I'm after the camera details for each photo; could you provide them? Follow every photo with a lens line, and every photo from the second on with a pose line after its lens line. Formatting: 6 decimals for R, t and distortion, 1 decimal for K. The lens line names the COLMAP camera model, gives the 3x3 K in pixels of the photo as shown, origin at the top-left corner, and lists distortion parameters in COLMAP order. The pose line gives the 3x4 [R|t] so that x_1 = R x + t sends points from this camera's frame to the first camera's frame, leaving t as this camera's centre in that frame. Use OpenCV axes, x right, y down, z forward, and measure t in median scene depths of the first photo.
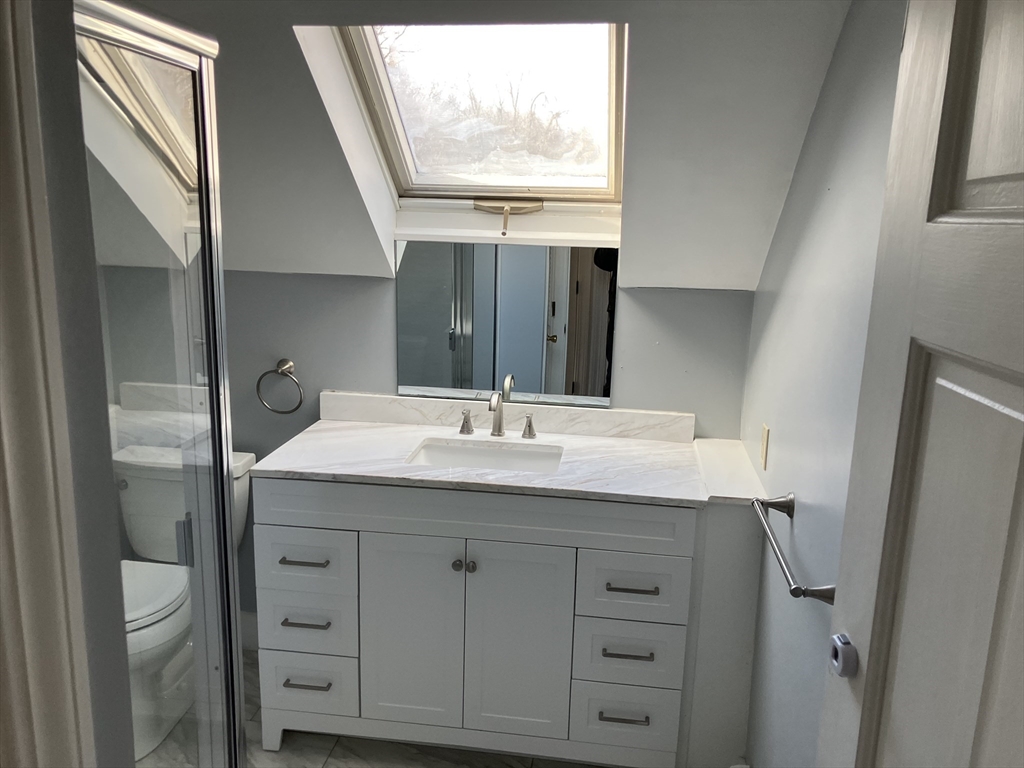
lens RADIAL K [[848.7, 0, 516.4], [0, 848.7, 385.7], [0, 0, 1]] dist [0.069210, -0.124231]
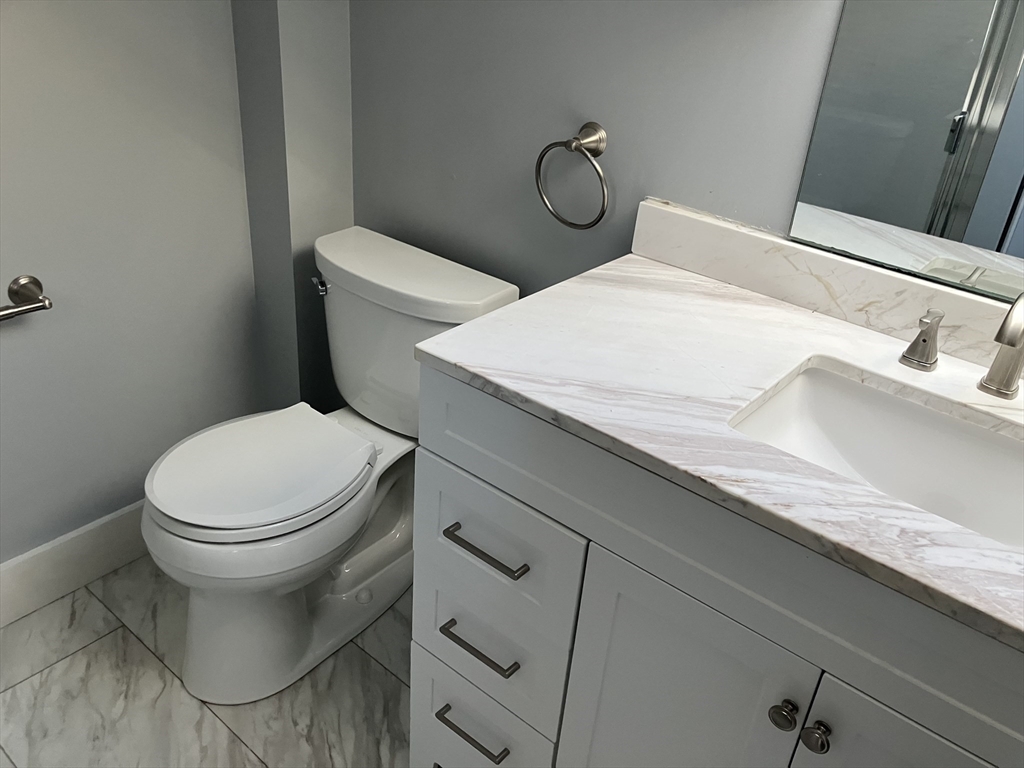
lens RADIAL K [[848.7, 0, 516.4], [0, 848.7, 385.7], [0, 0, 1]] dist [0.069210, -0.124231]
pose [[0.848642, 0.290789, -0.441869, -0.037086], [-0.164390, 0.938963, 0.302198, -0.032318], [0.502775, -0.183819, 0.844647, 0.541295]]
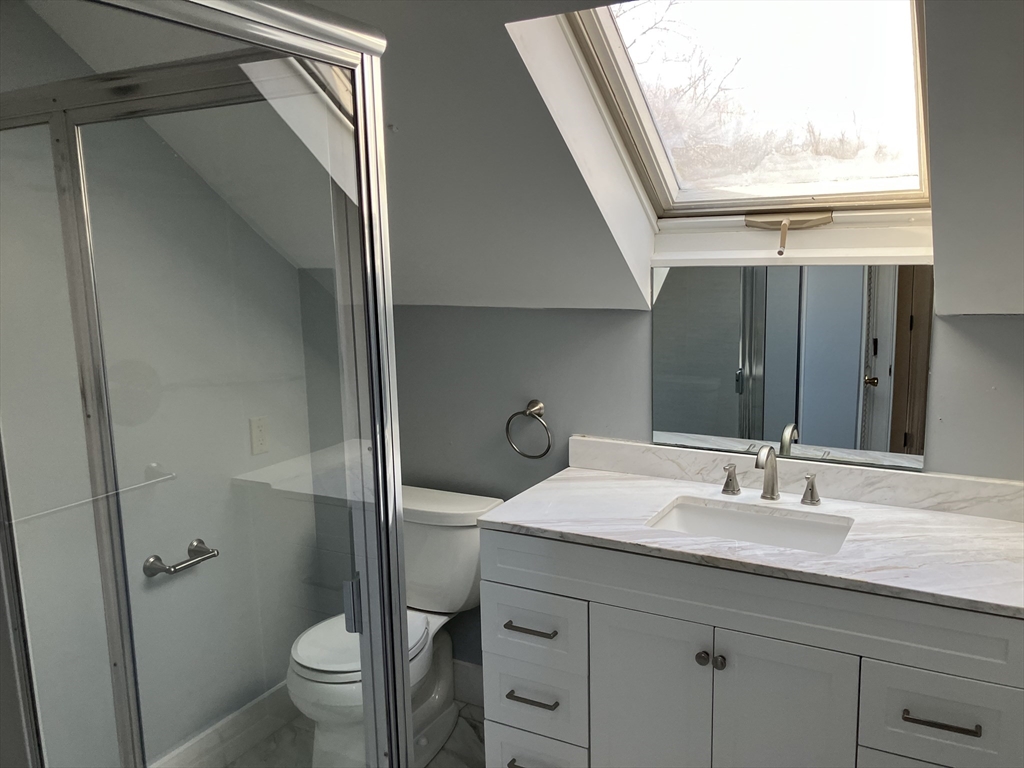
lens RADIAL K [[848.7, 0, 516.4], [0, 848.7, 385.7], [0, 0, 1]] dist [0.069210, -0.124231]
pose [[0.928164, 0.014108, -0.371903, 0.057198], [-0.032109, 0.998591, -0.042252, -0.007369], [0.370783, 0.051158, 0.927309, 0.142541]]
